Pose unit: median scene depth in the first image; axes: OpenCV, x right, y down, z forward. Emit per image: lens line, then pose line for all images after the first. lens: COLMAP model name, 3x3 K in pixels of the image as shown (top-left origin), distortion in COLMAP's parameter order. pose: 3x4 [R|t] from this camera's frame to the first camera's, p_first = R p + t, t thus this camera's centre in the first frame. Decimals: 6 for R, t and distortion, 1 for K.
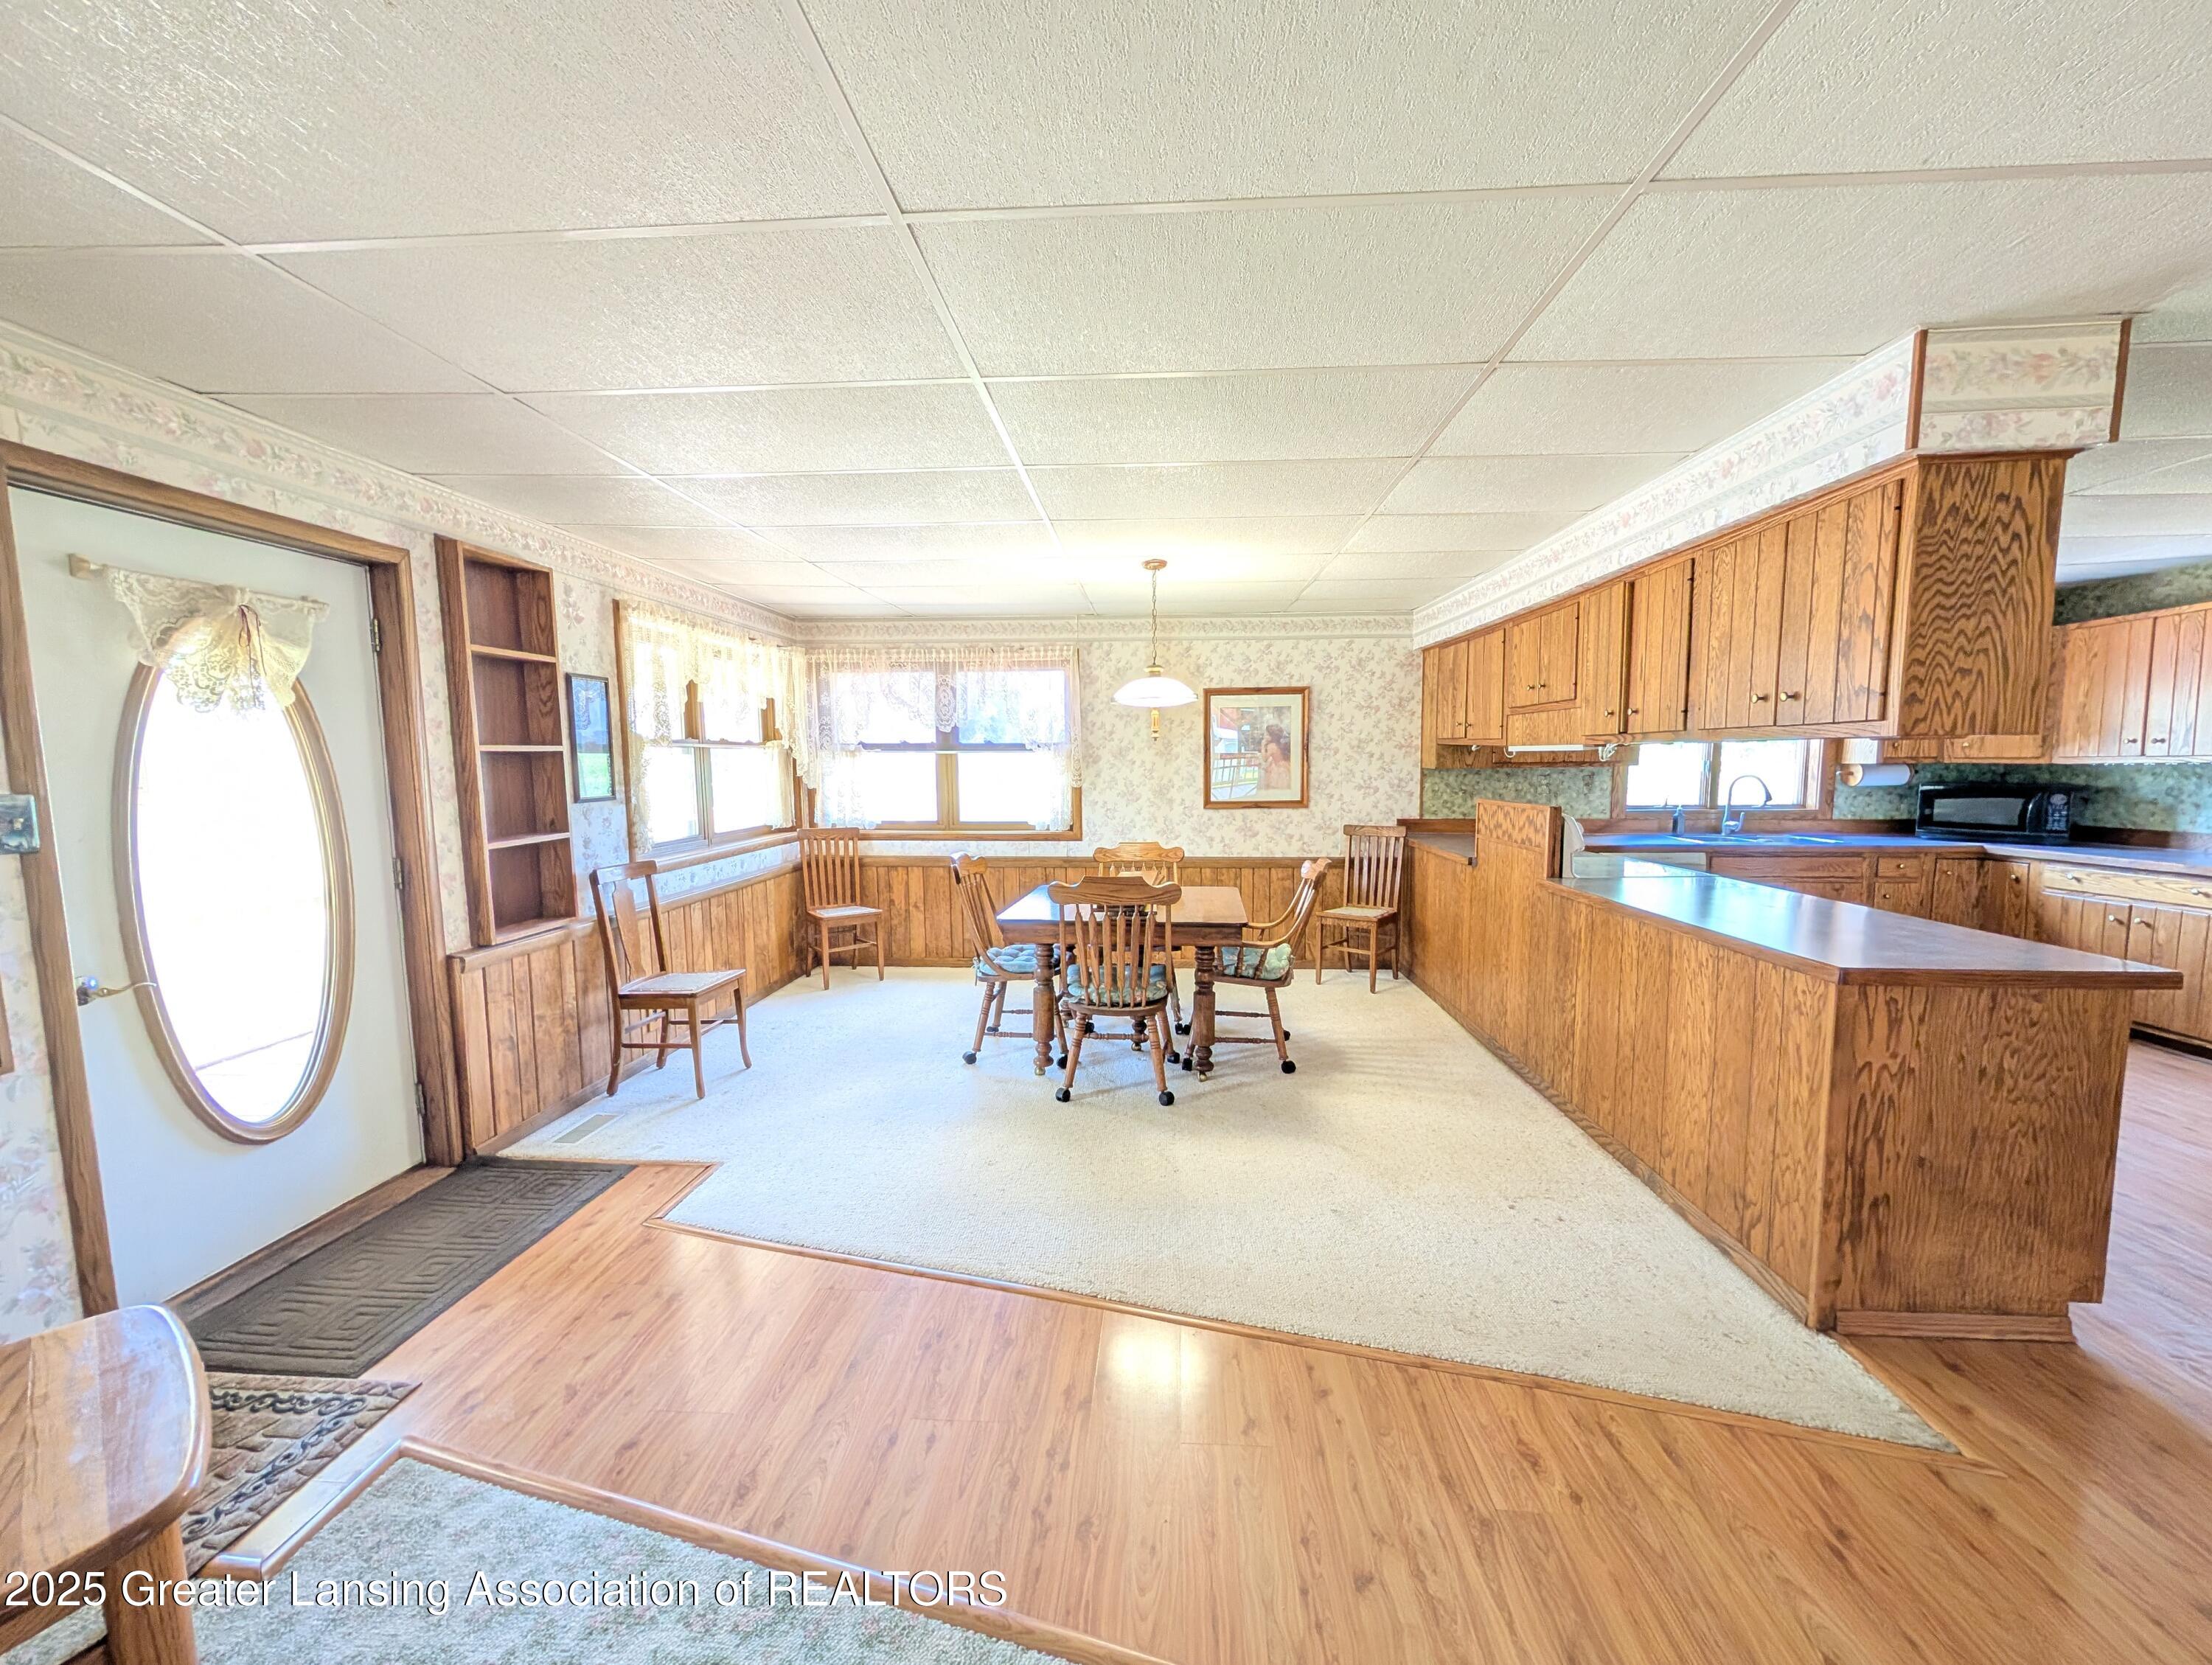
lens RADIAL K [[841.2, 0, 1109.5], [0, 841.2, 844.5], [0, 0, 1]] dist [-0.001190, 0.000564]
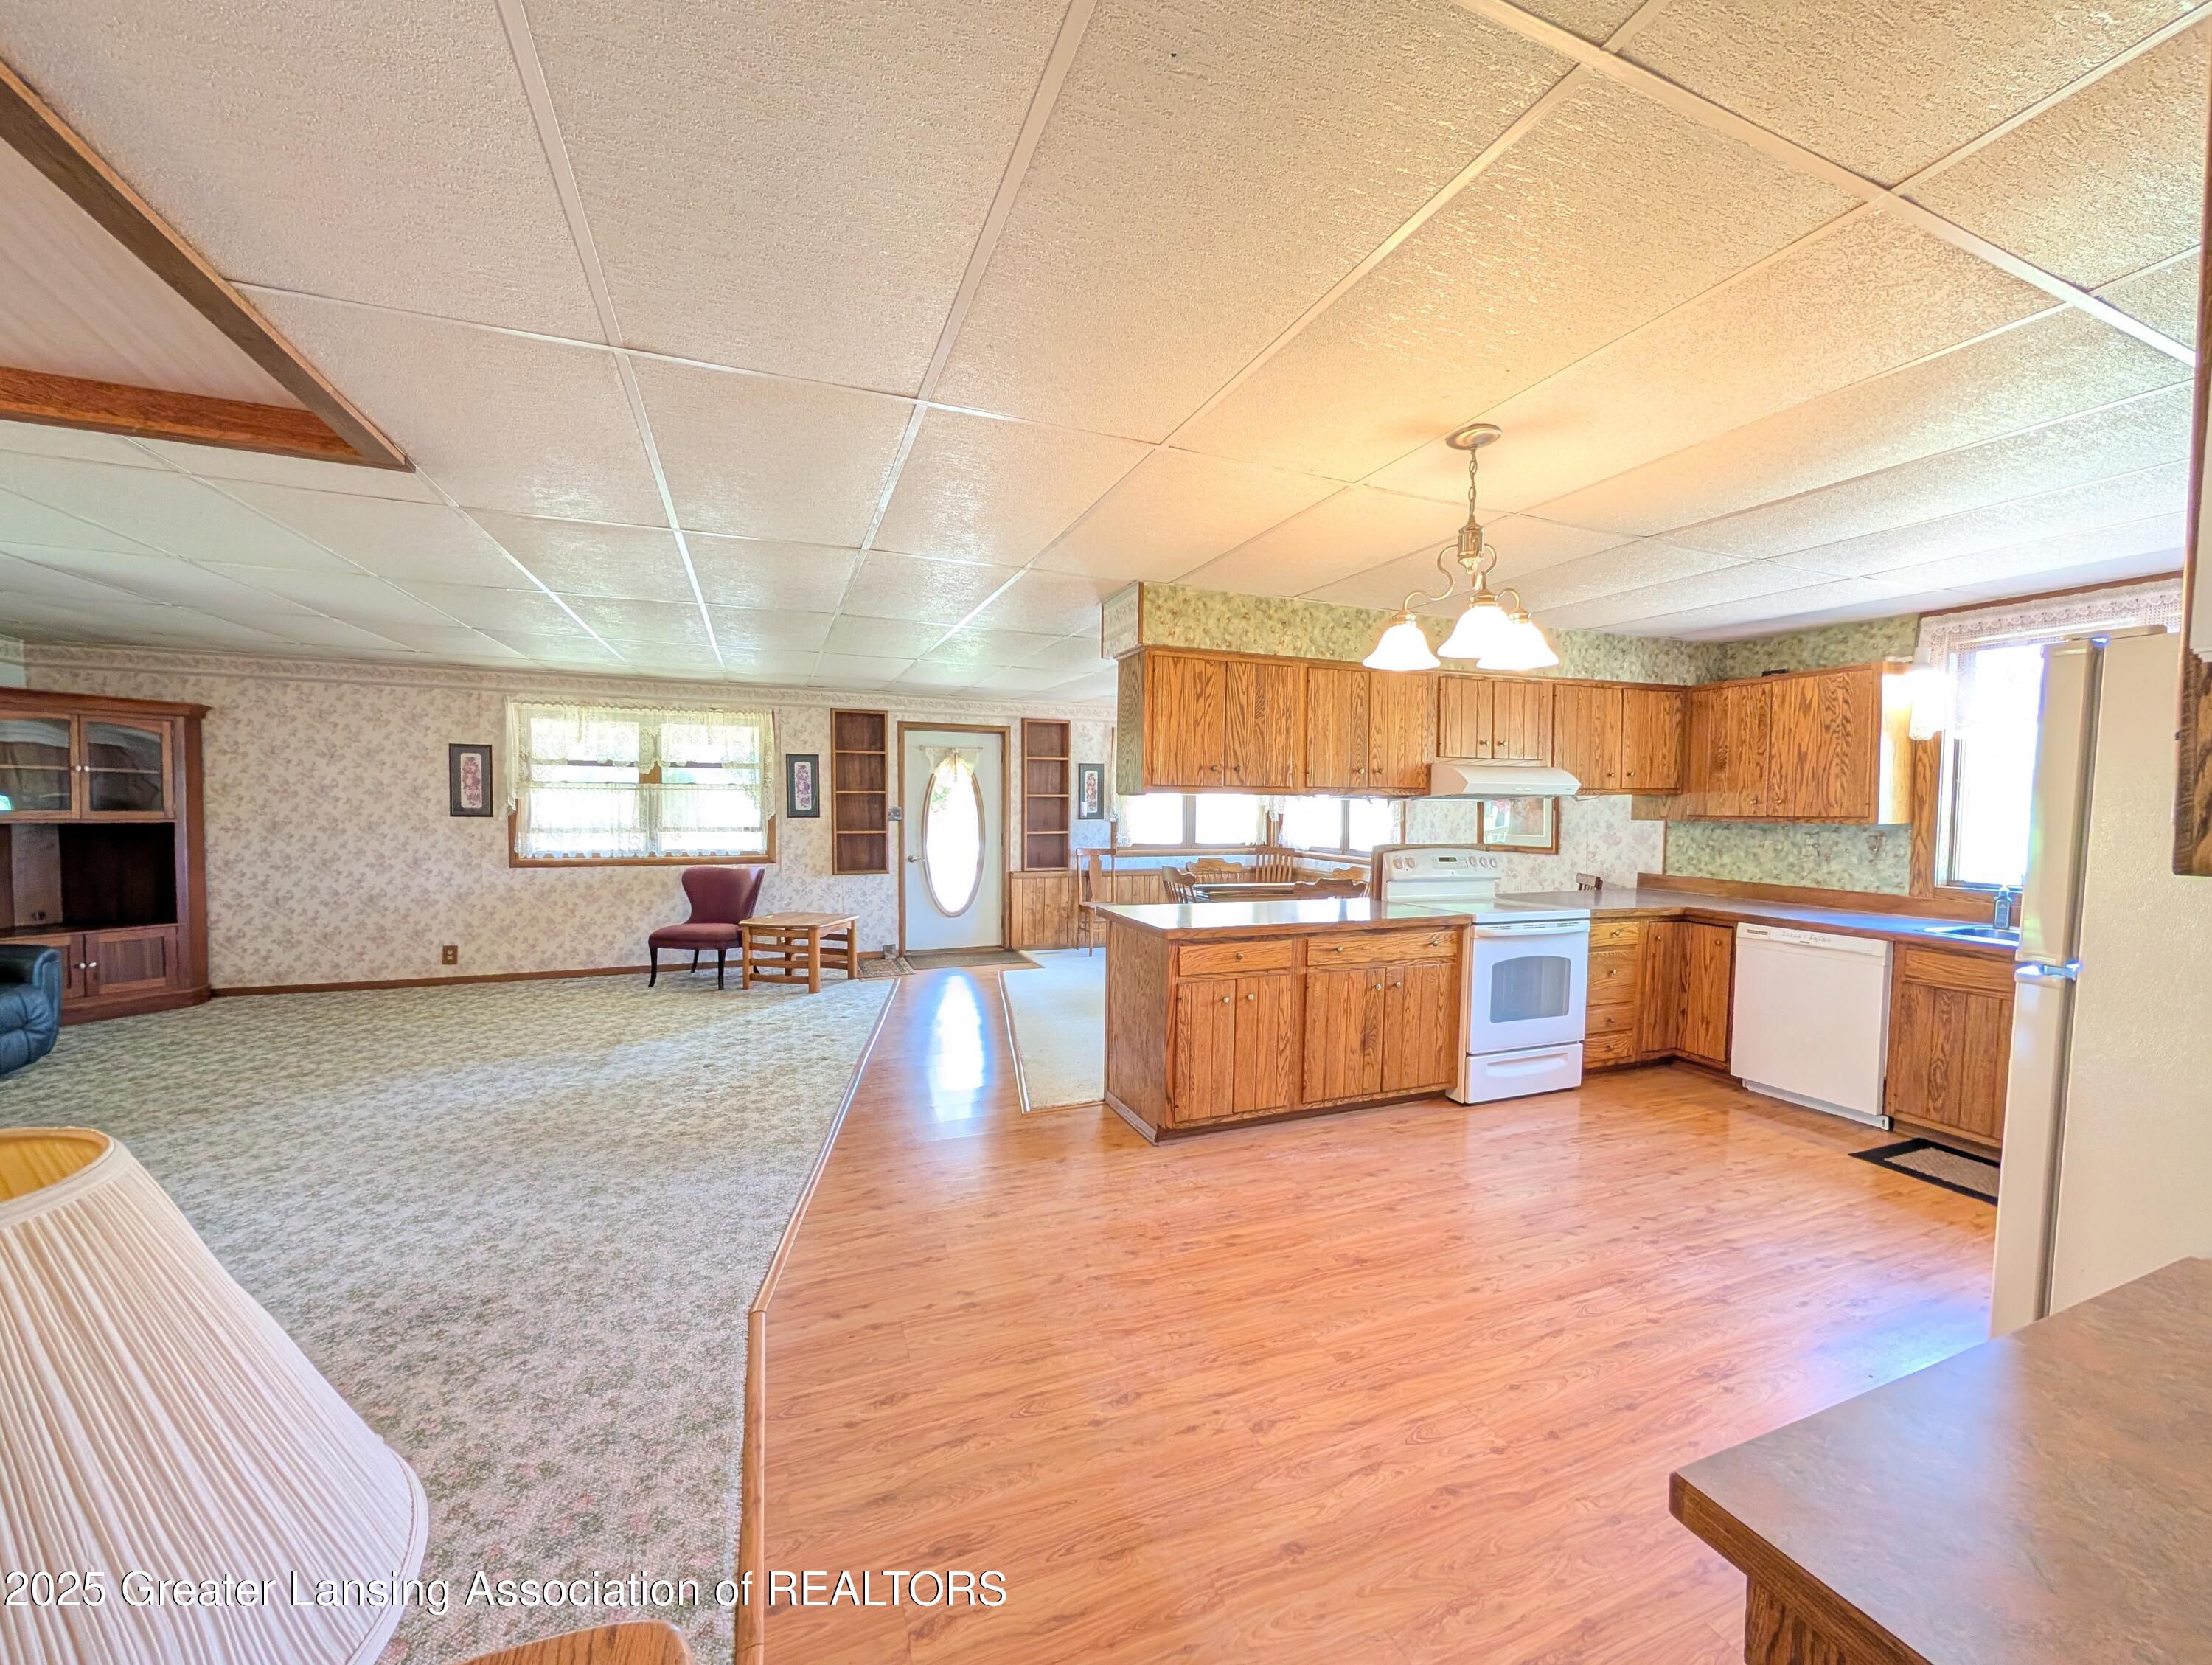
lens RADIAL K [[841.2, 0, 1109.4], [0, 841.2, 844.6], [0, 0, 1]] dist [-0.001190, 0.000564]
pose [[0.439139, 0.057053, -0.896606, 1.282741], [-0.104711, 0.994430, 0.011993, -0.014414], [0.892296, 0.088618, 0.442667, 0.054208]]
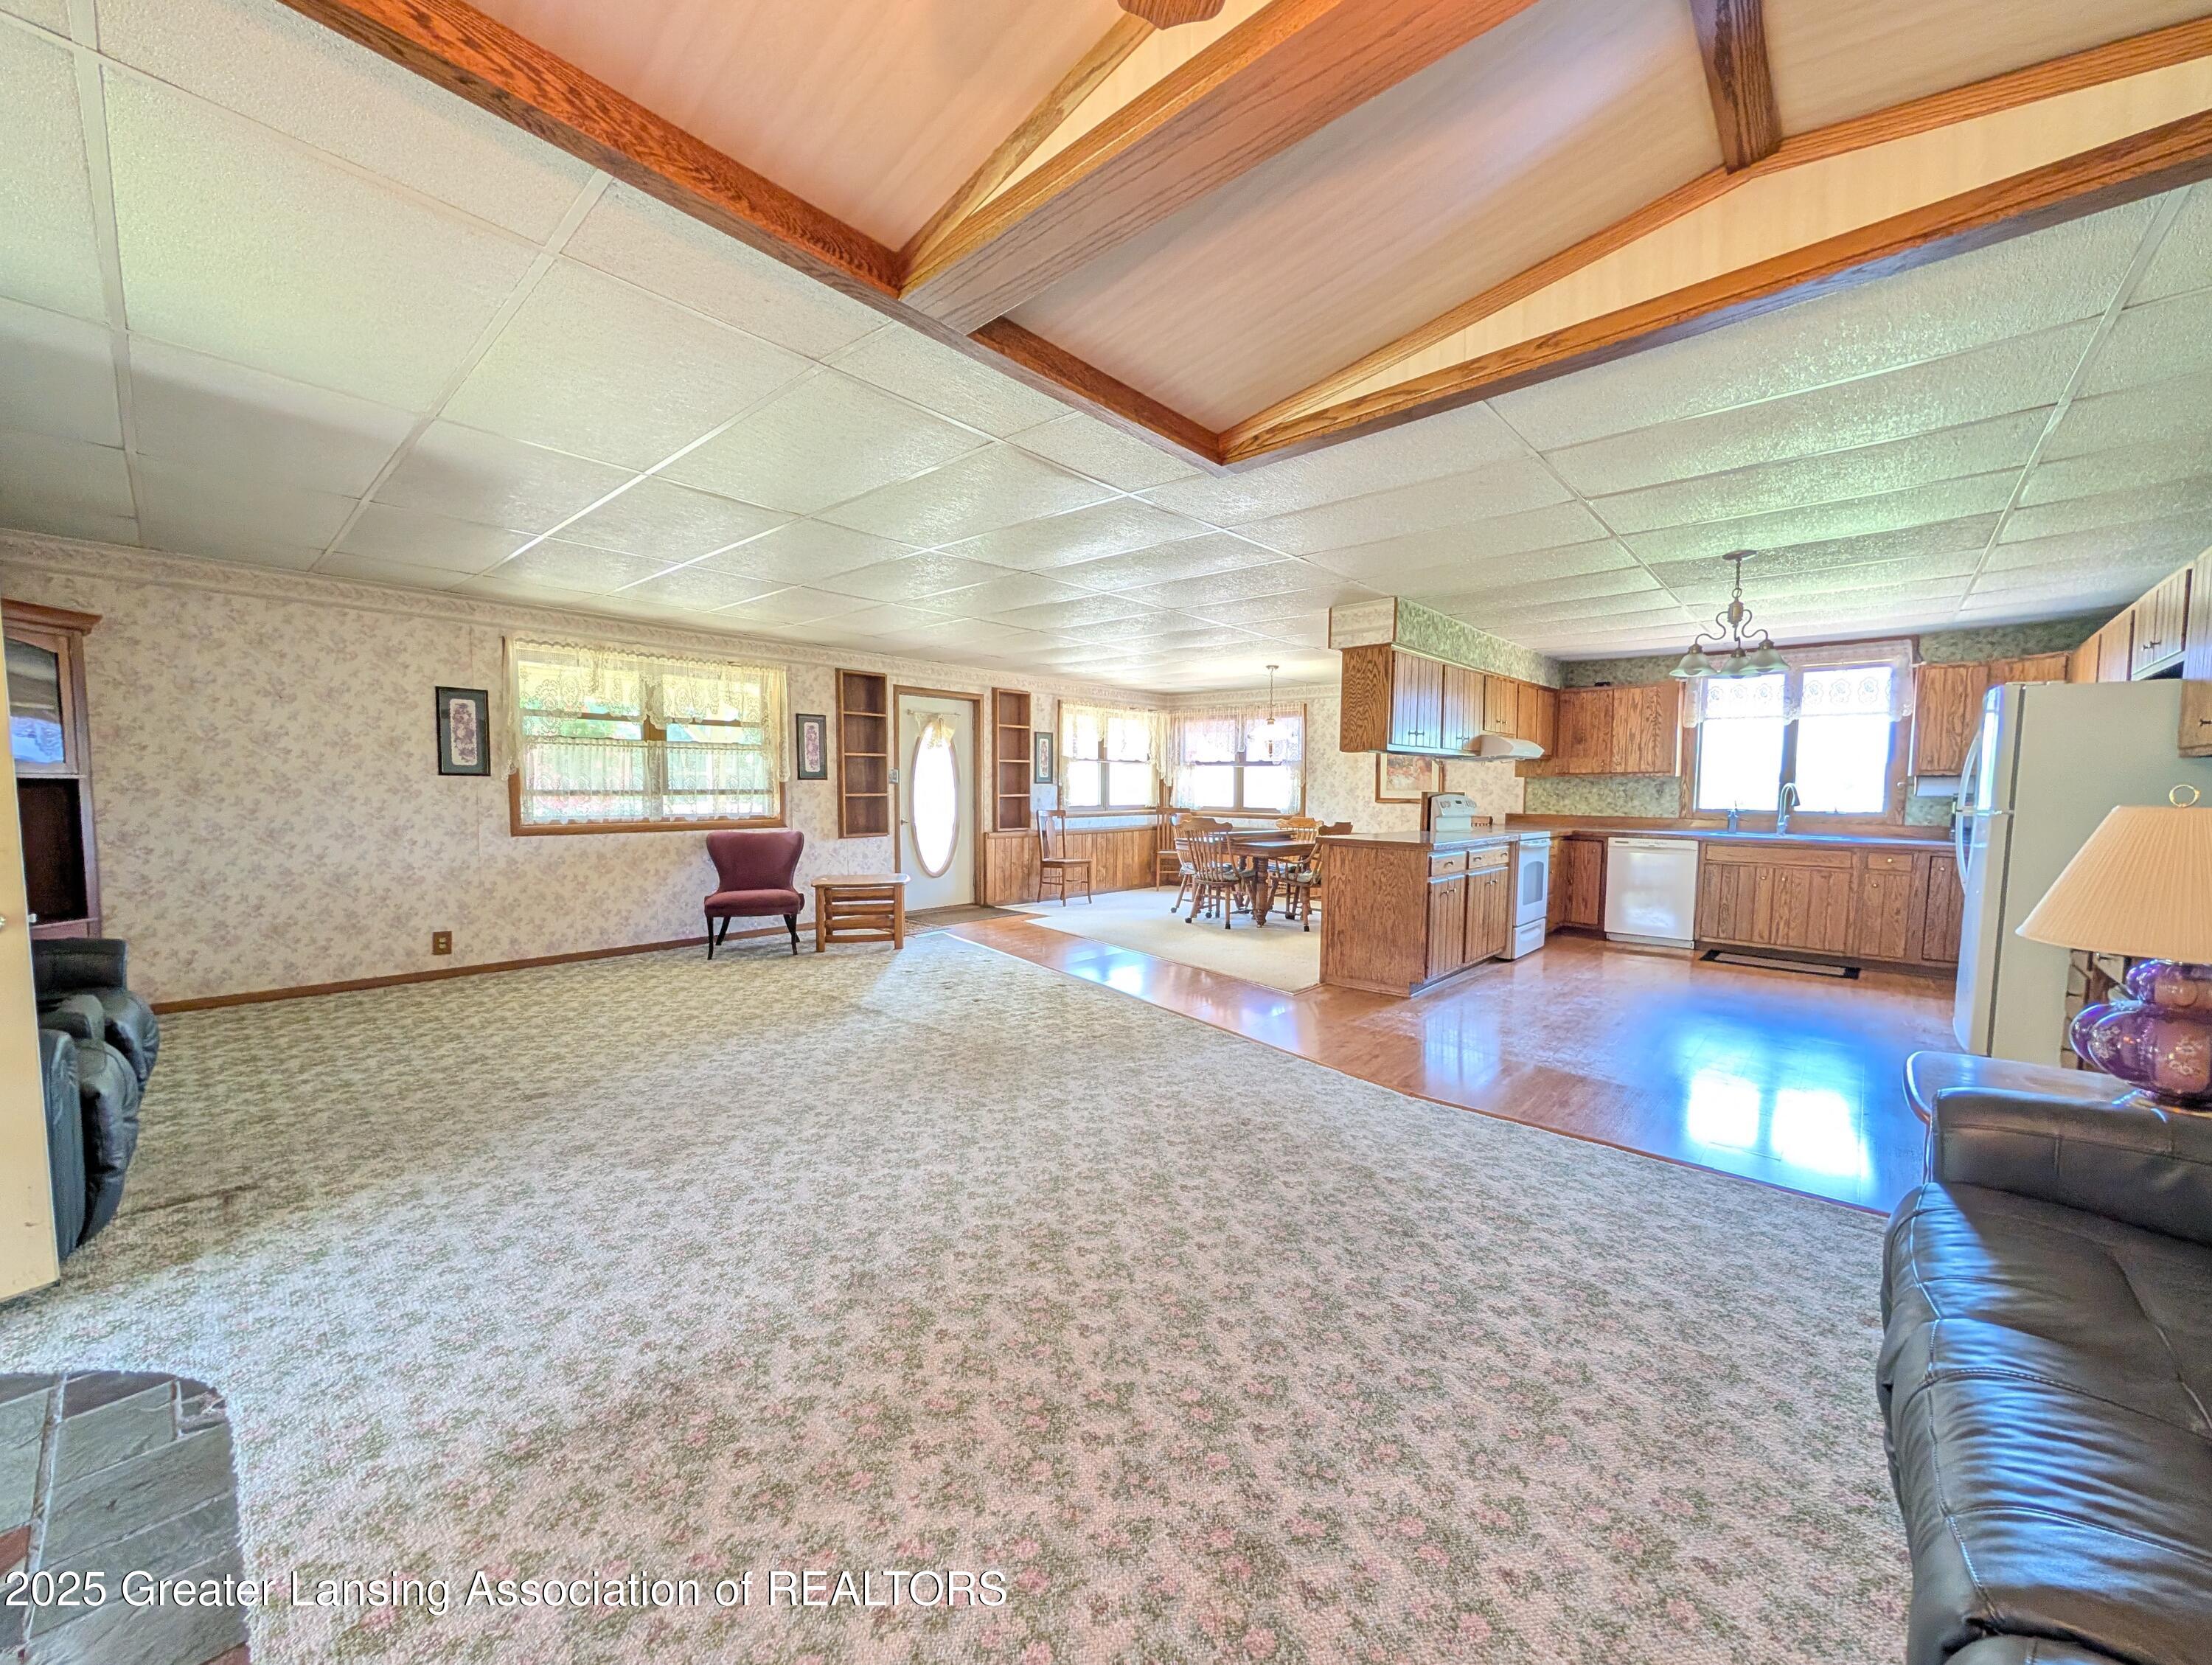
lens RADIAL K [[841.2, 0, 1108.9], [0, 841.2, 846.4], [0, 0, 1]] dist [-0.001190, 0.000564]
pose [[0.787116, 0.059210, -0.613956, 0.948901], [-0.077475, 0.996989, -0.003176, 0.112752], [0.611920, 0.050066, 0.789334, -0.727048]]
